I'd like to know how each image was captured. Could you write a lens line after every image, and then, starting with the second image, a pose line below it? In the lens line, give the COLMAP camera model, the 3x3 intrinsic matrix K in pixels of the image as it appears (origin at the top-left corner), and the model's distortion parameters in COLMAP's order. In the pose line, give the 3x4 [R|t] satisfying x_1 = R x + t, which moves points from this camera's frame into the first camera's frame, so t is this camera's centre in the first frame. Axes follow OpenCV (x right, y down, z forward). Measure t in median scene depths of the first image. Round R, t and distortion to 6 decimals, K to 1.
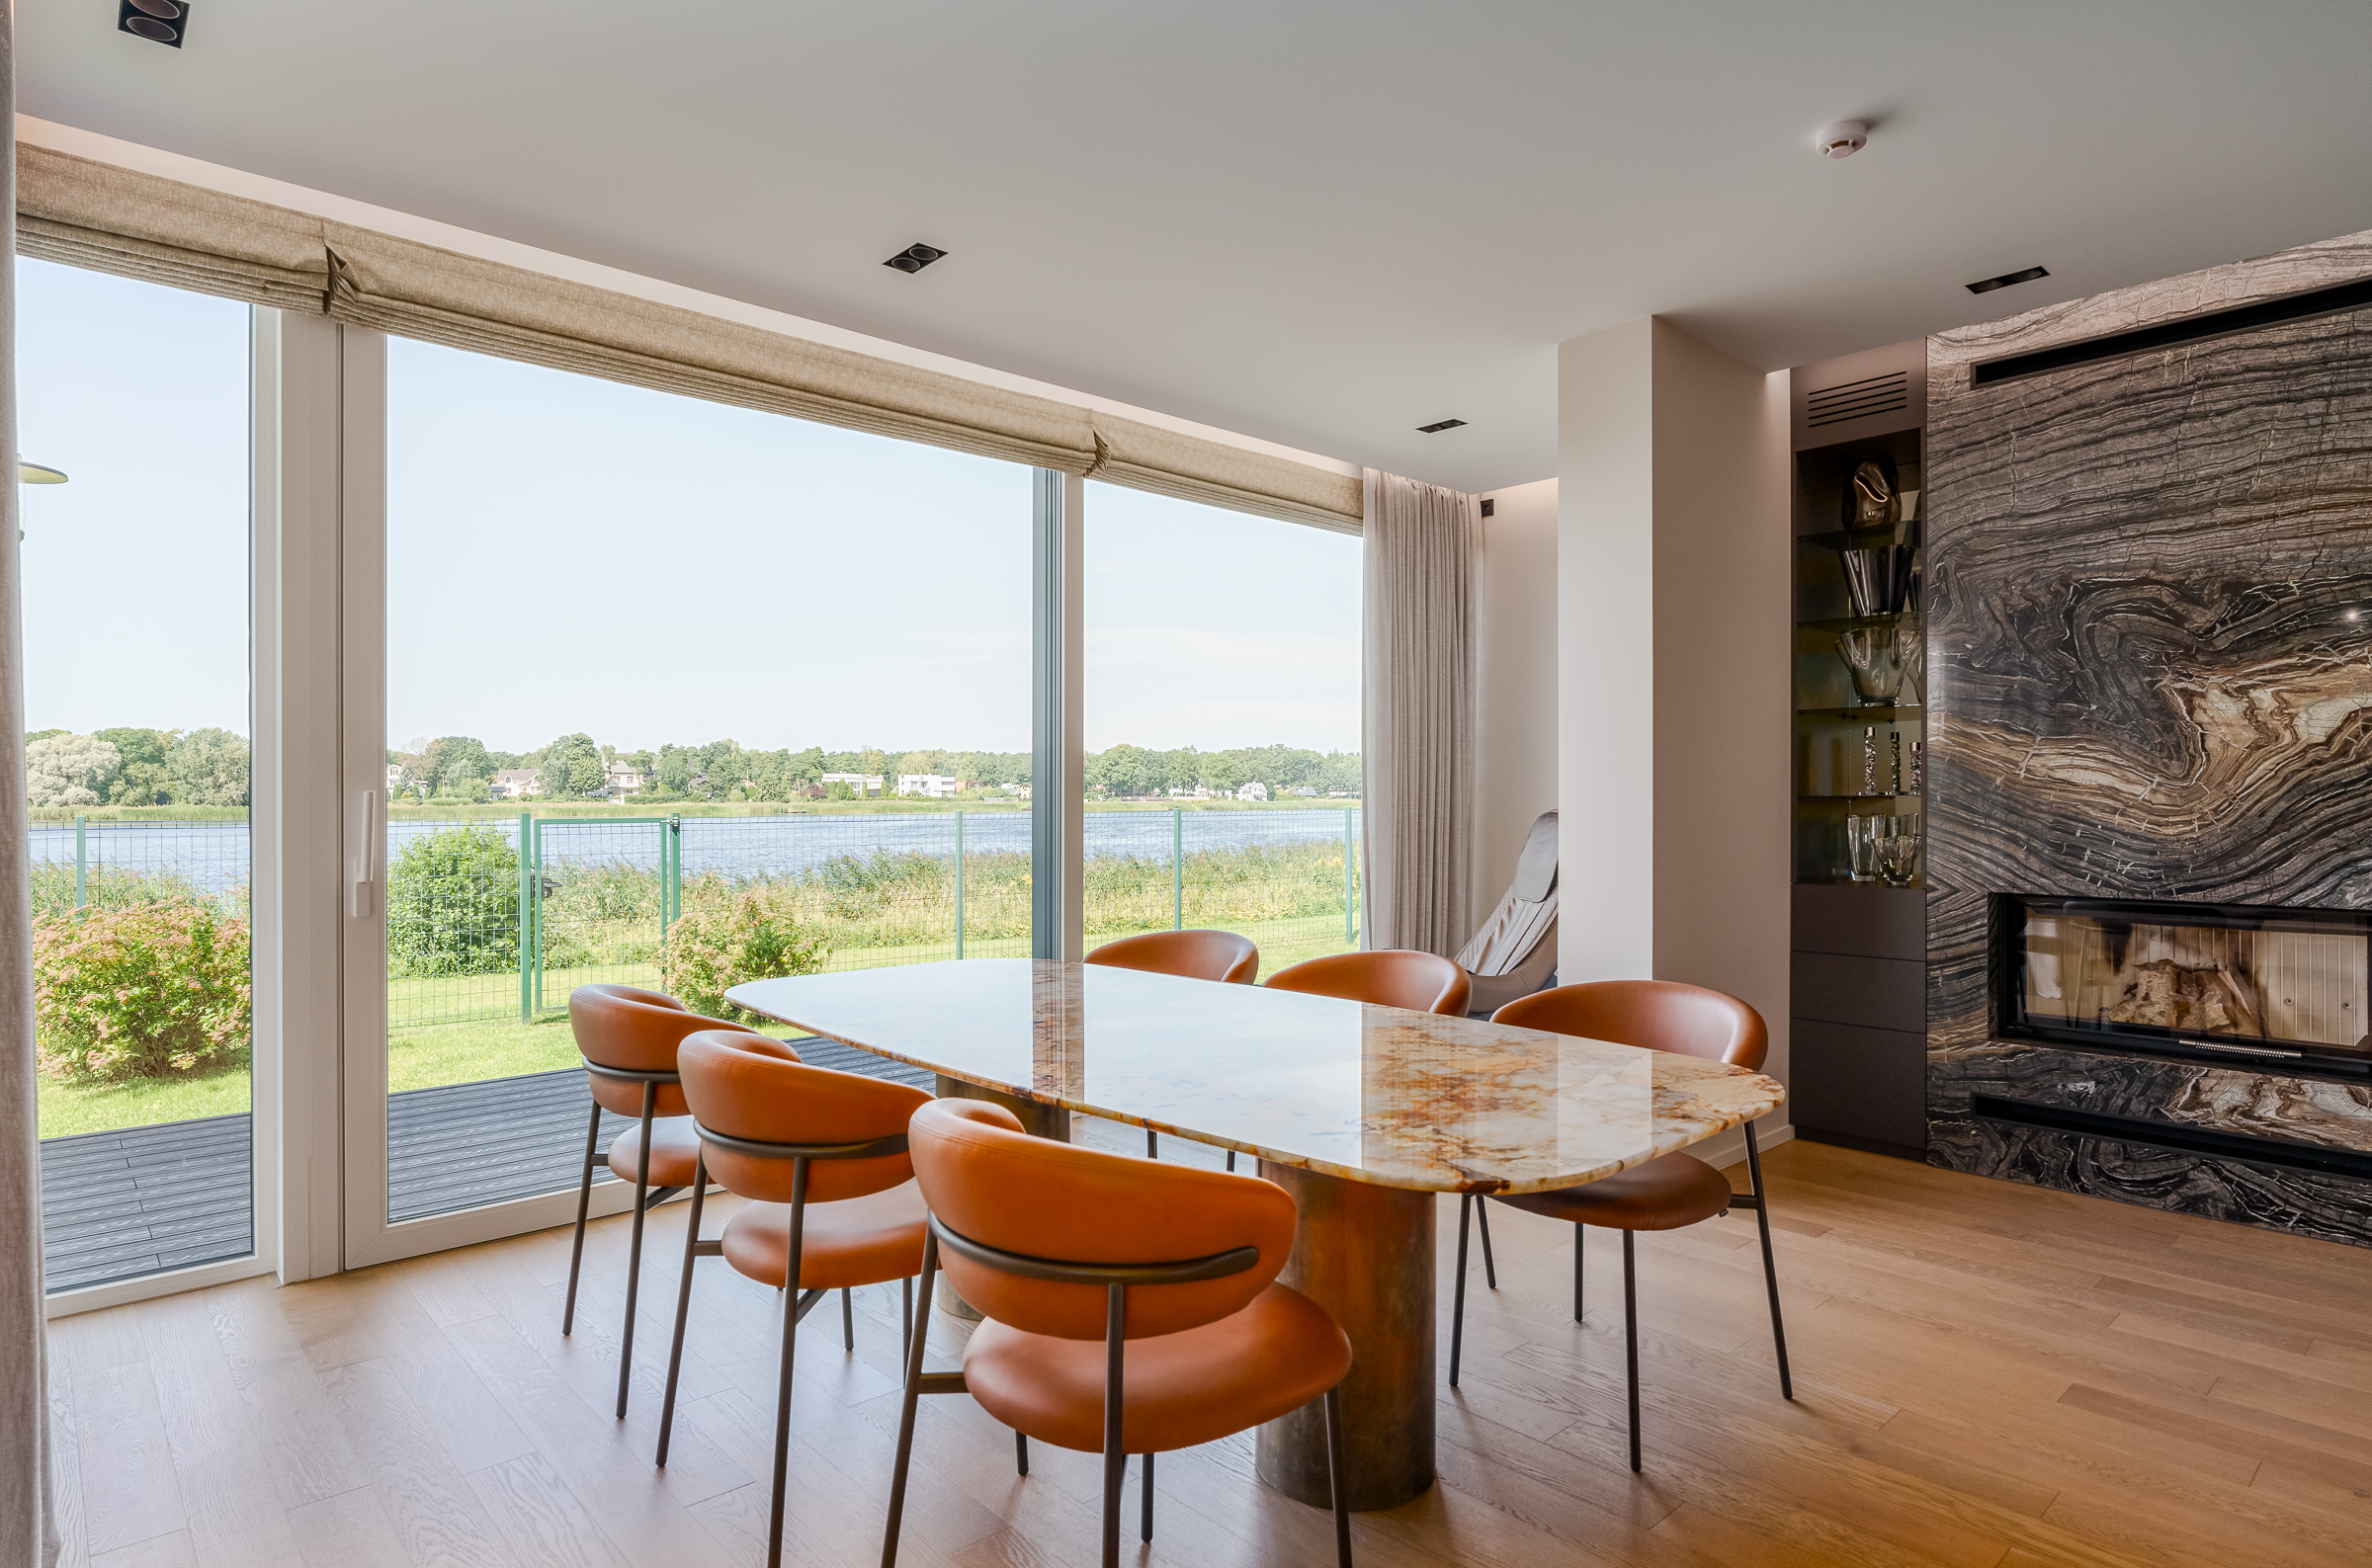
lens RADIAL K [[1290.4, 0, 1189.7], [0, 1290.4, 798.5], [0, 0, 1]] dist [-0.010358, 0.000049]
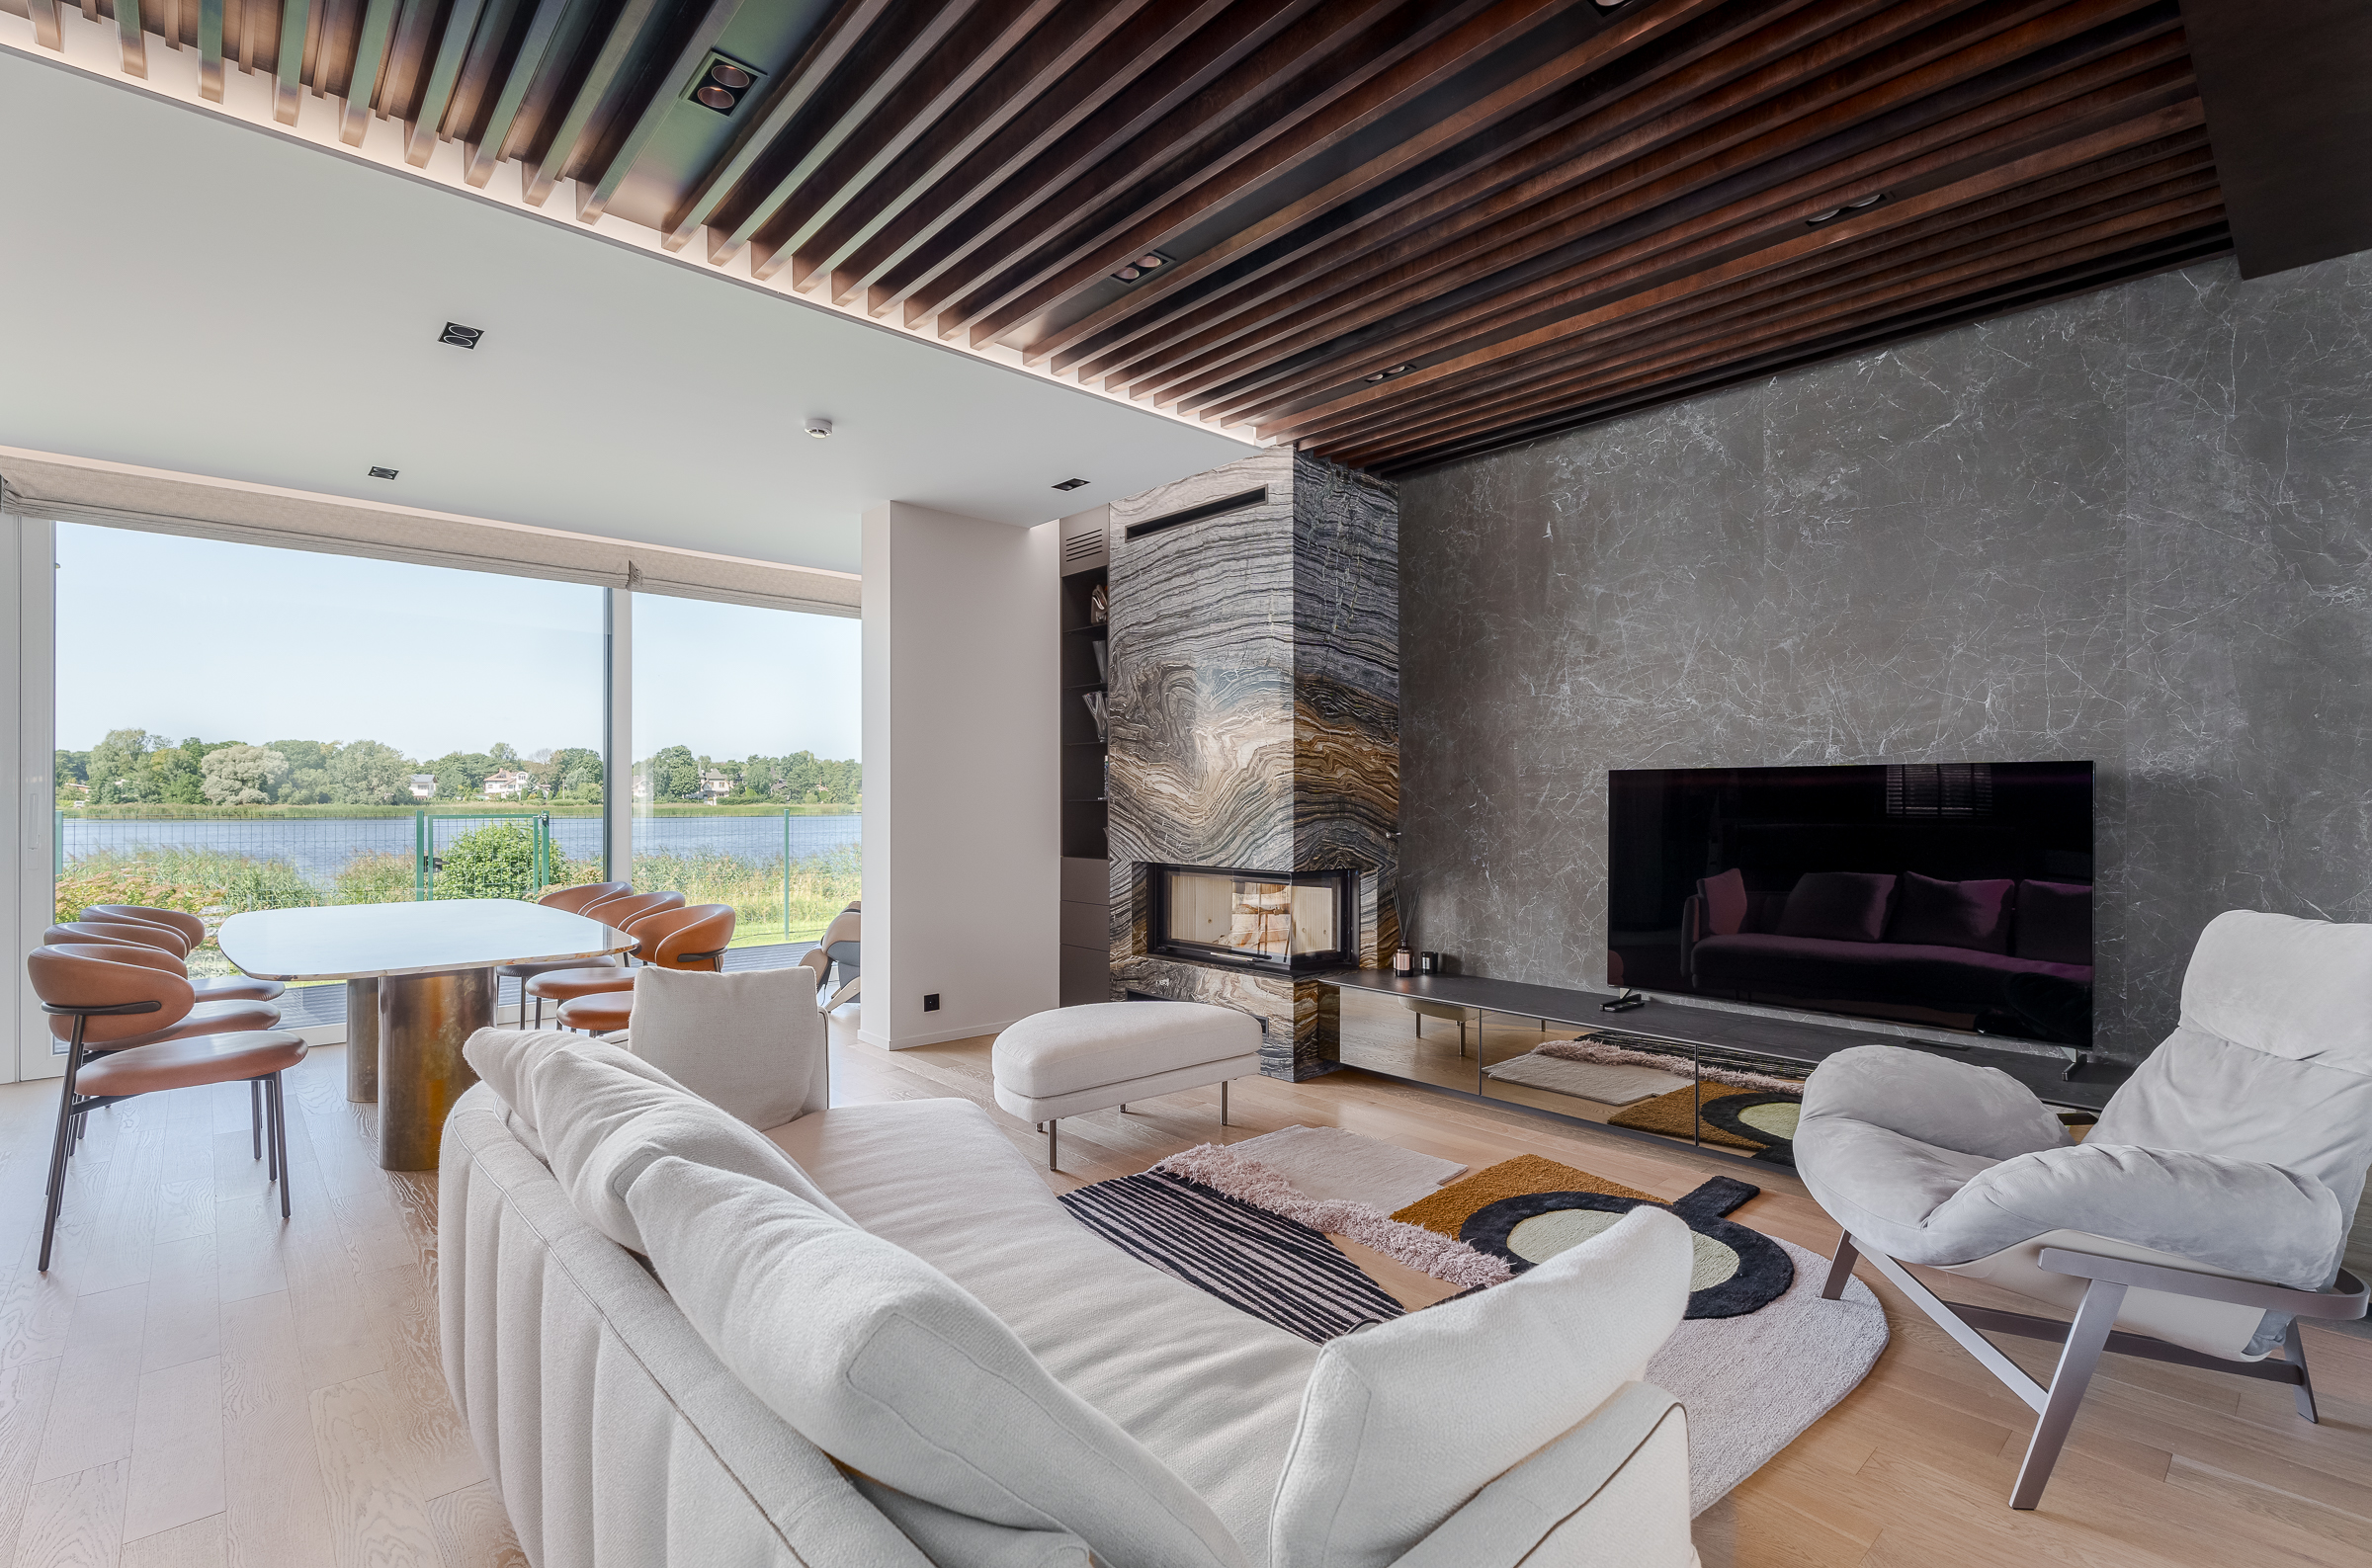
lens RADIAL K [[1078.3, 0, 1201.1], [0, 1078.3, 799.0], [0, 0, 1]] dist [0.002294, 0.000445]
pose [[0.999995, 0.003133, 0.000058, 0.746978], [-0.003133, 0.999992, -0.002548, -0.000191], [-0.000066, 0.002548, 0.999997, -0.348166]]
